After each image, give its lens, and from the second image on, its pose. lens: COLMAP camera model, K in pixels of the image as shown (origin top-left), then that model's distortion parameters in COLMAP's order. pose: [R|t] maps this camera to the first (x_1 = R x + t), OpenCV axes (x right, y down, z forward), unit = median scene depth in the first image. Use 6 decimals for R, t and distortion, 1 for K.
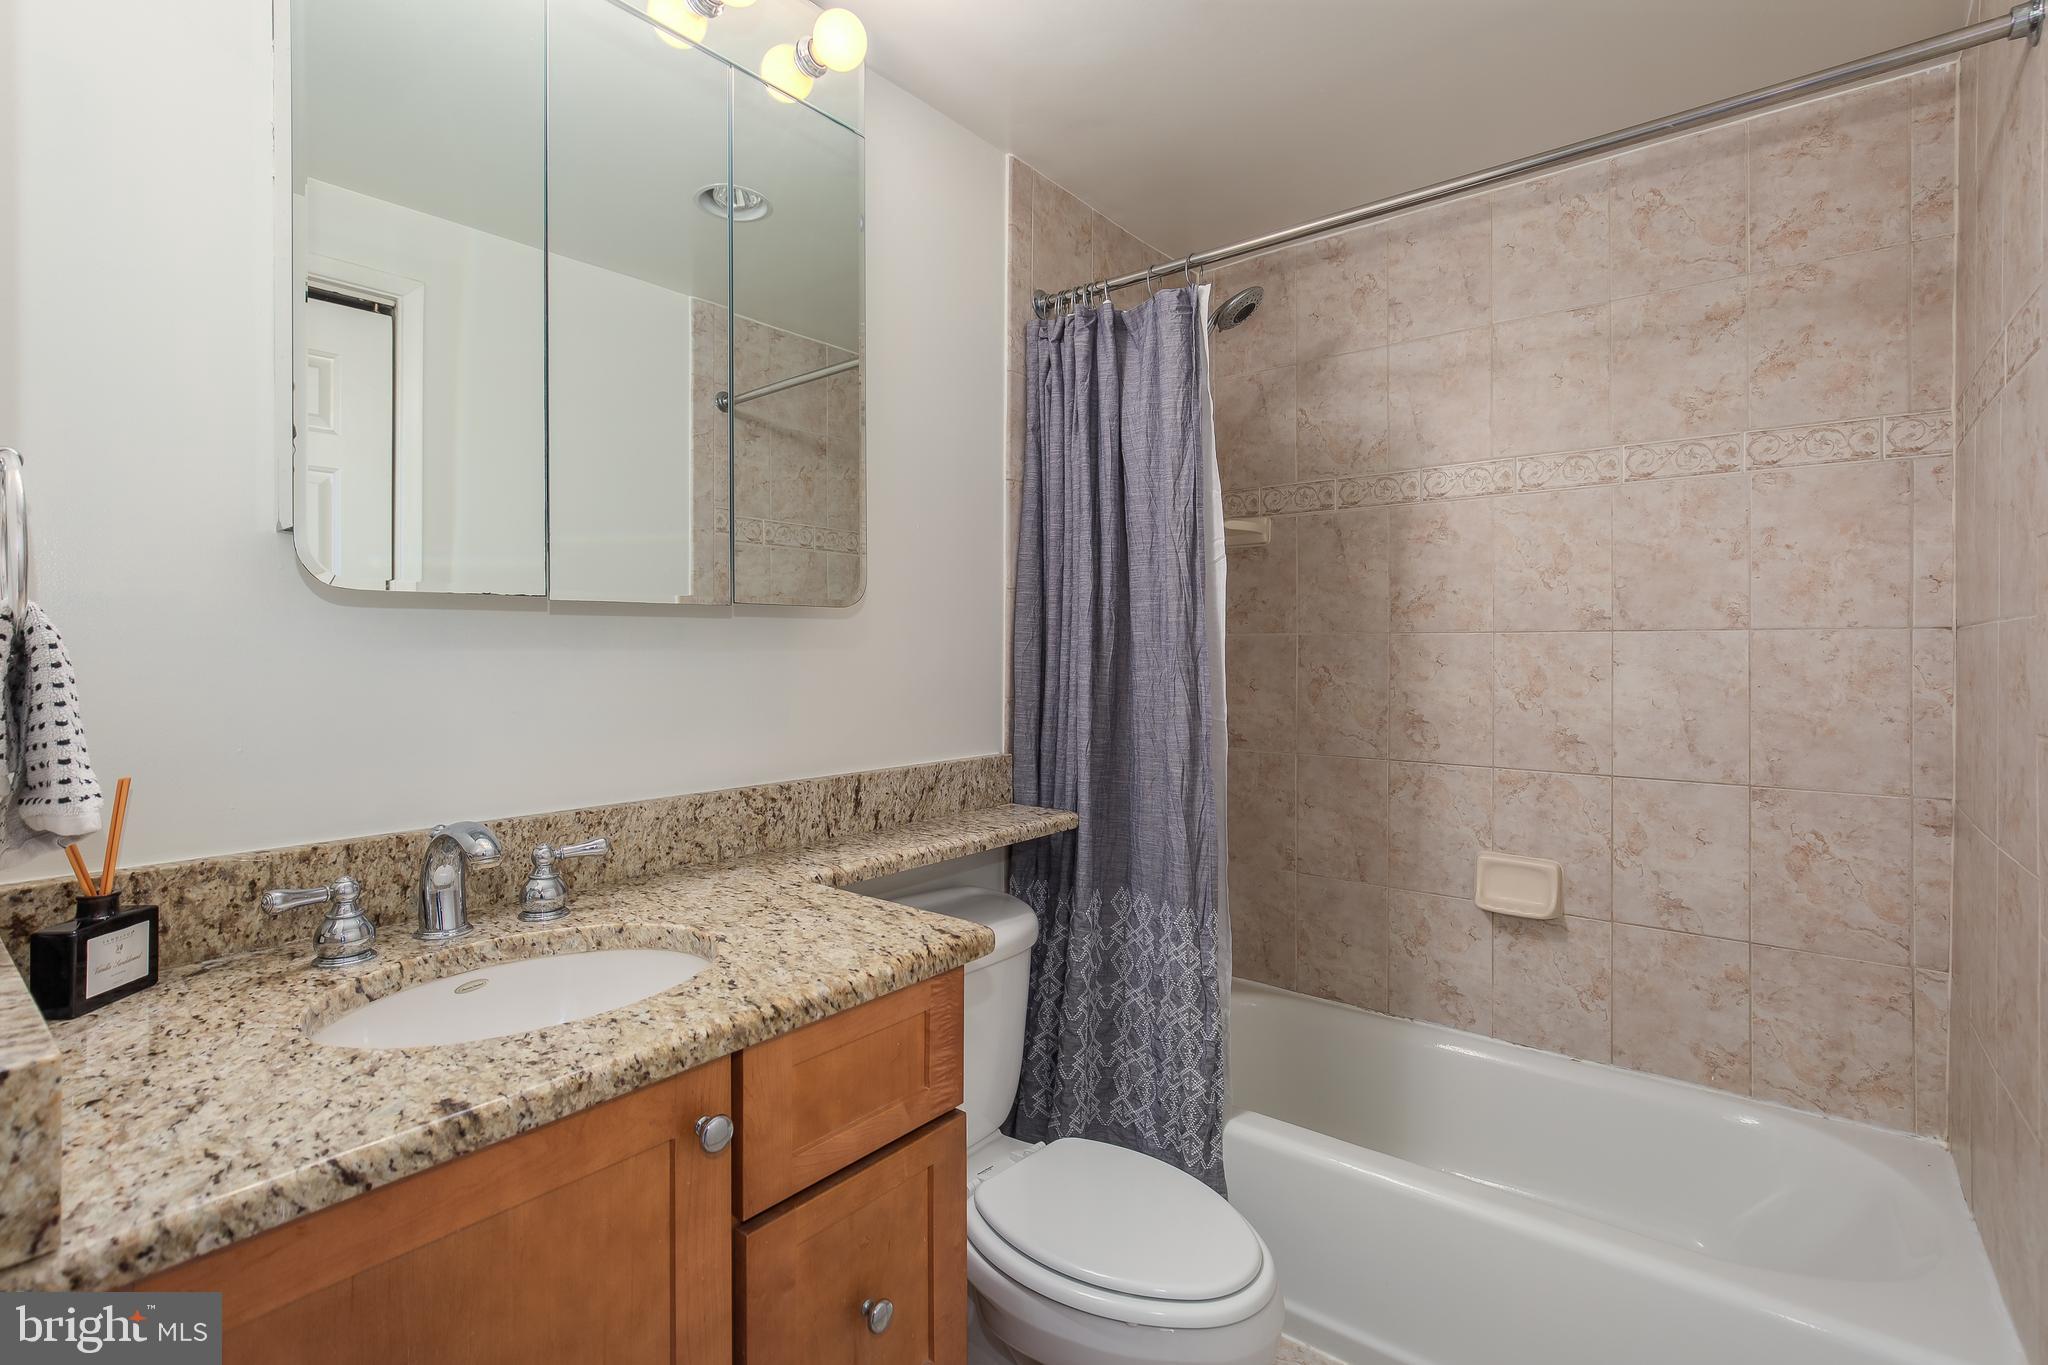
lens RADIAL K [[973.2, 0, 1012.6], [0, 973.2, 656.5], [0, 0, 1]] dist [0.000408, 0.000247]
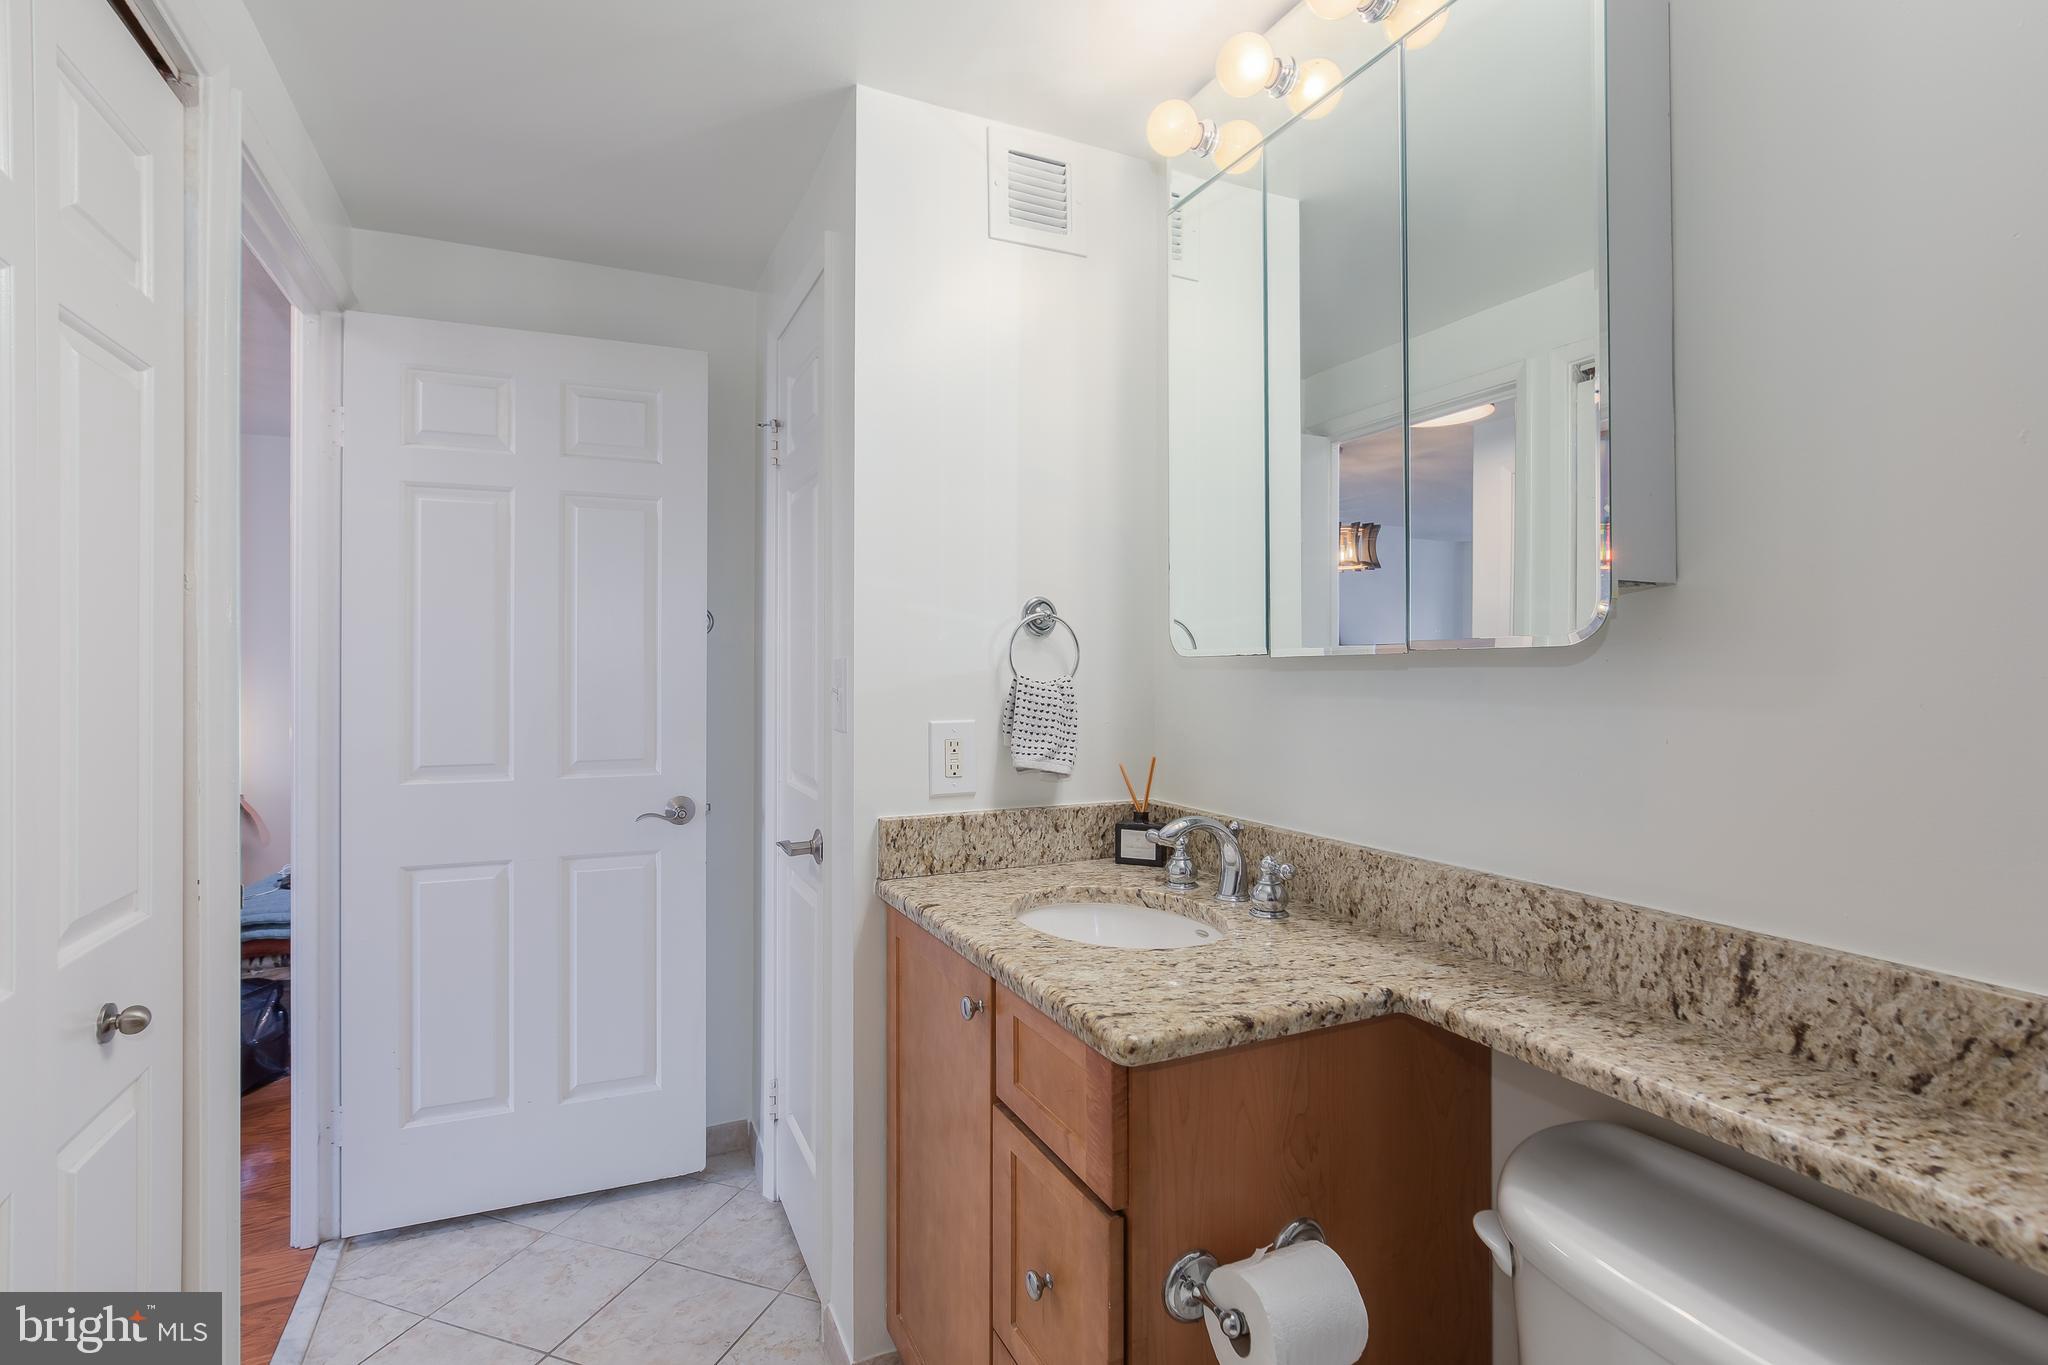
lens RADIAL K [[973.2, 0, 1012.6], [0, 973.2, 656.5], [0, 0, 1]] dist [0.000408, 0.000247]
pose [[-0.435229, -0.011795, -0.900243, 0.588416], [-0.009172, 0.999920, -0.008666, -0.034776], [0.900273, 0.004486, -0.435302, 0.951912]]
